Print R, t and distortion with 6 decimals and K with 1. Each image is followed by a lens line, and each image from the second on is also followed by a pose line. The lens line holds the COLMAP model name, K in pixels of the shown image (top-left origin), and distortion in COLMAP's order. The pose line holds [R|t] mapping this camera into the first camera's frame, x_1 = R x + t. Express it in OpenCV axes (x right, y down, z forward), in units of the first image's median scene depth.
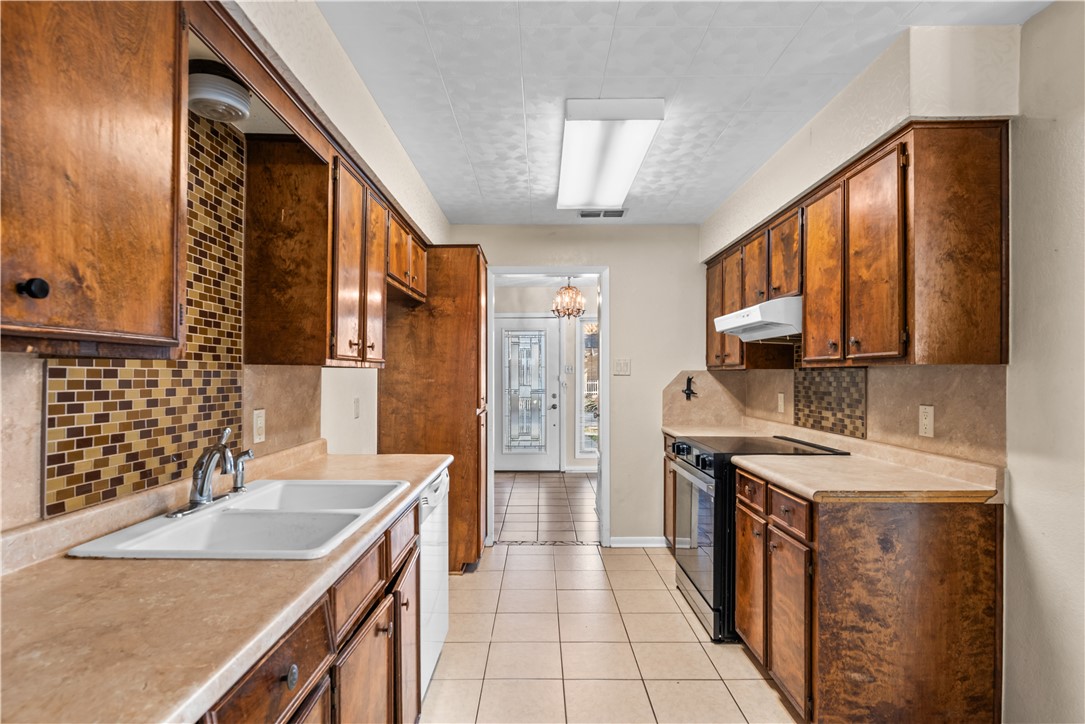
lens RADIAL K [[571.9, 0, 542.5], [0, 571.9, 362.0], [0, 0, 1]] dist [0.000727, 0.000187]
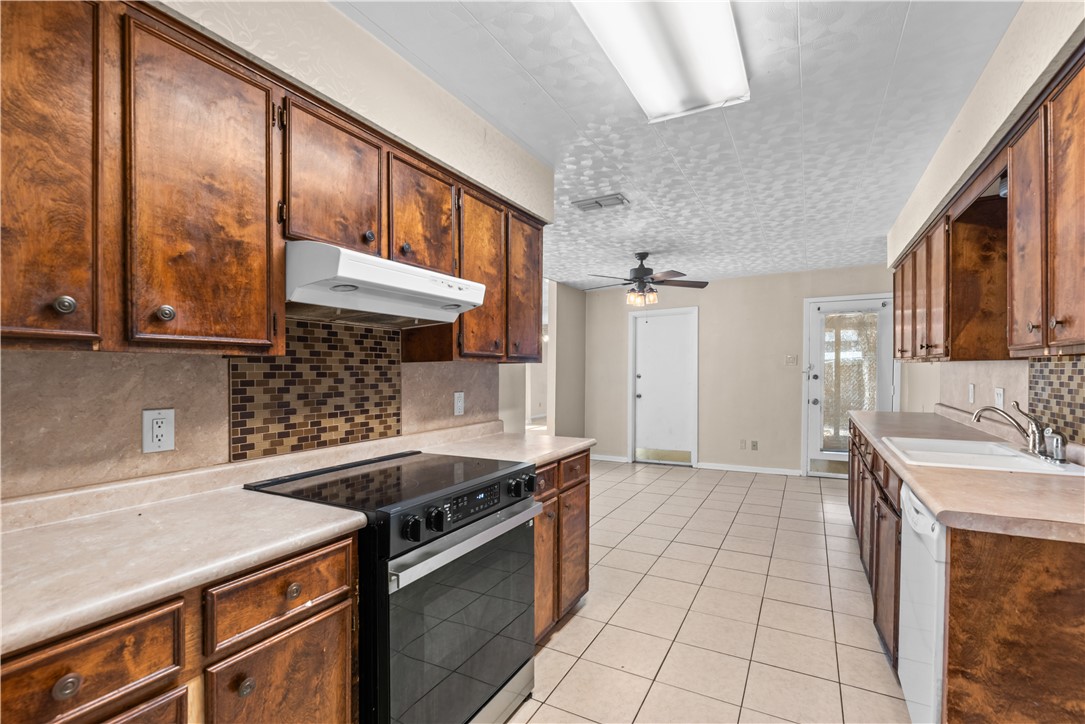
lens RADIAL K [[493.5, 0, 541.4], [0, 493.5, 385.2], [0, 0, 1]] dist [-0.000922, -0.000128]
pose [[-0.874903, -0.010854, 0.484177, -0.053887], [-0.006628, 0.999924, 0.010438, 0.040283], [-0.484254, 0.005923, -0.874908, 1.661848]]
